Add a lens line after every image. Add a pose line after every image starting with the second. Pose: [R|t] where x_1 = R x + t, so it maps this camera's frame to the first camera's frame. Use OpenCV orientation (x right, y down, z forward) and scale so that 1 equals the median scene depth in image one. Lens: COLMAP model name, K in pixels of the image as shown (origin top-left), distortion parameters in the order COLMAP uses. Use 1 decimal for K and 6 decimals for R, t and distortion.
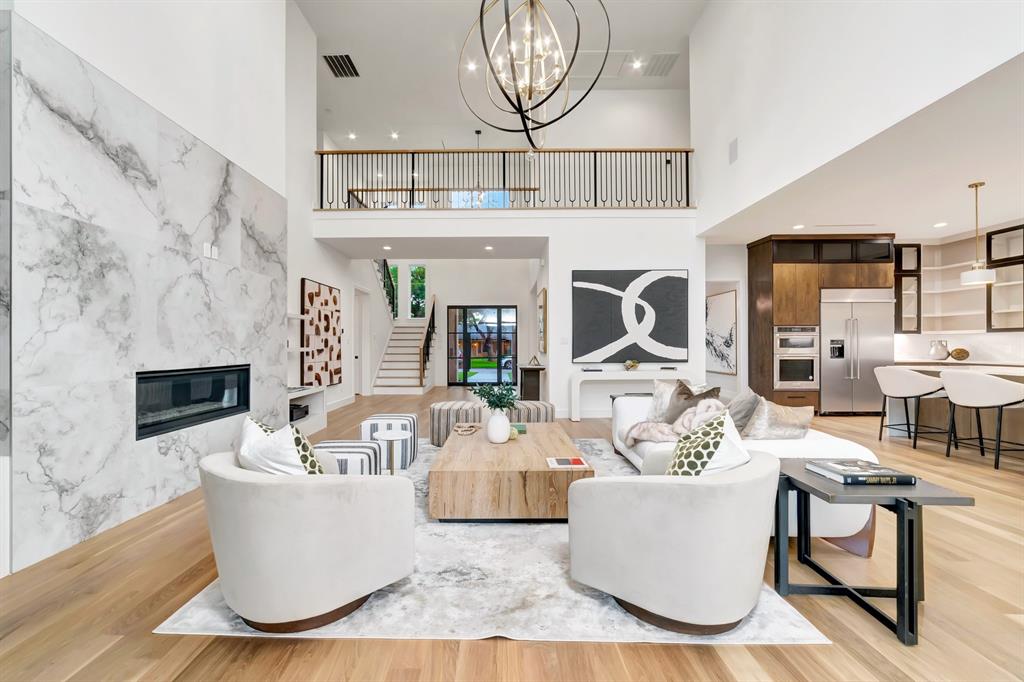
lens RADIAL K [[414.8, 0, 505.1], [0, 414.8, 341.0], [0, 0, 1]] dist [-0.014150, 0.003241]
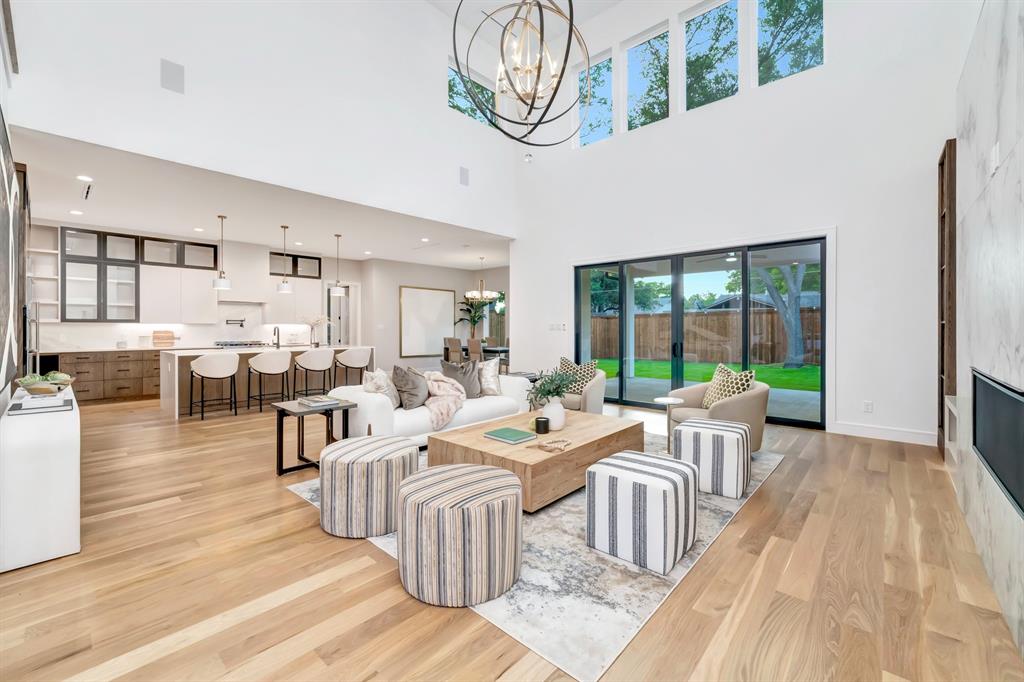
lens RADIAL K [[414.8, 0, 486.9], [0, 414.8, 333.5], [0, 0, 1]] dist [-0.014150, 0.003241]
pose [[-0.714134, -0.000457, 0.700009, -0.321381], [-0.002257, 0.999996, -0.001650, 0.007887], [-0.700006, -0.002758, -0.714132, 0.946322]]
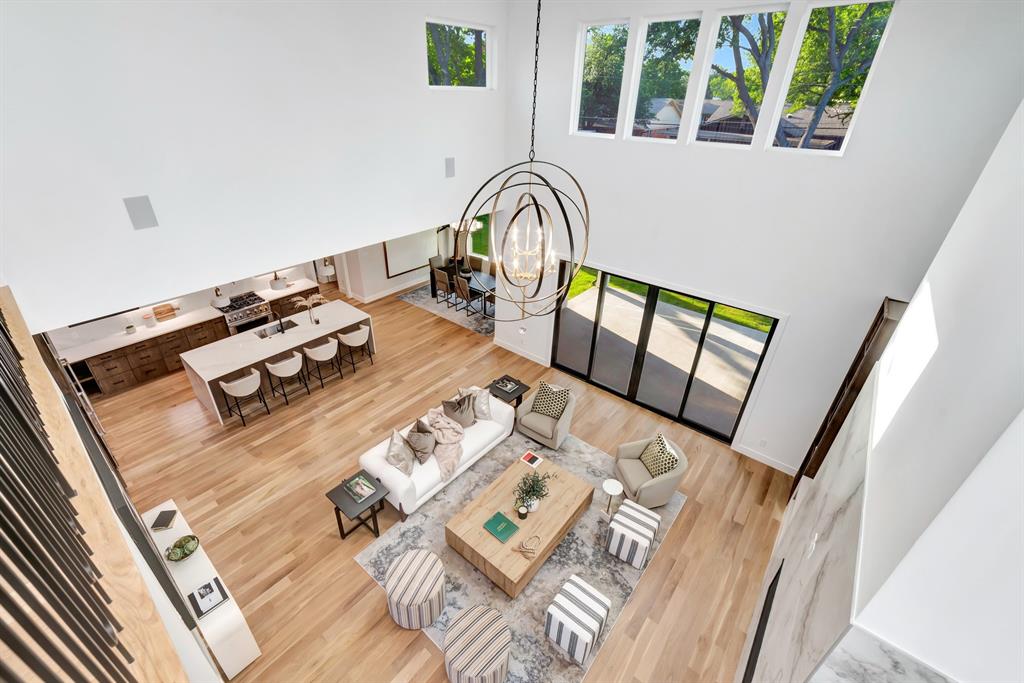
lens RADIAL K [[414.8, 0, 485.0], [0, 414.8, 338.1], [0, 0, 1]] dist [-0.014150, 0.003241]
pose [[-0.748103, -0.329448, 0.576026, -0.285793], [-0.008481, 0.872731, 0.488128, -0.510433], [-0.663529, 0.360284, -0.655687, 0.951502]]
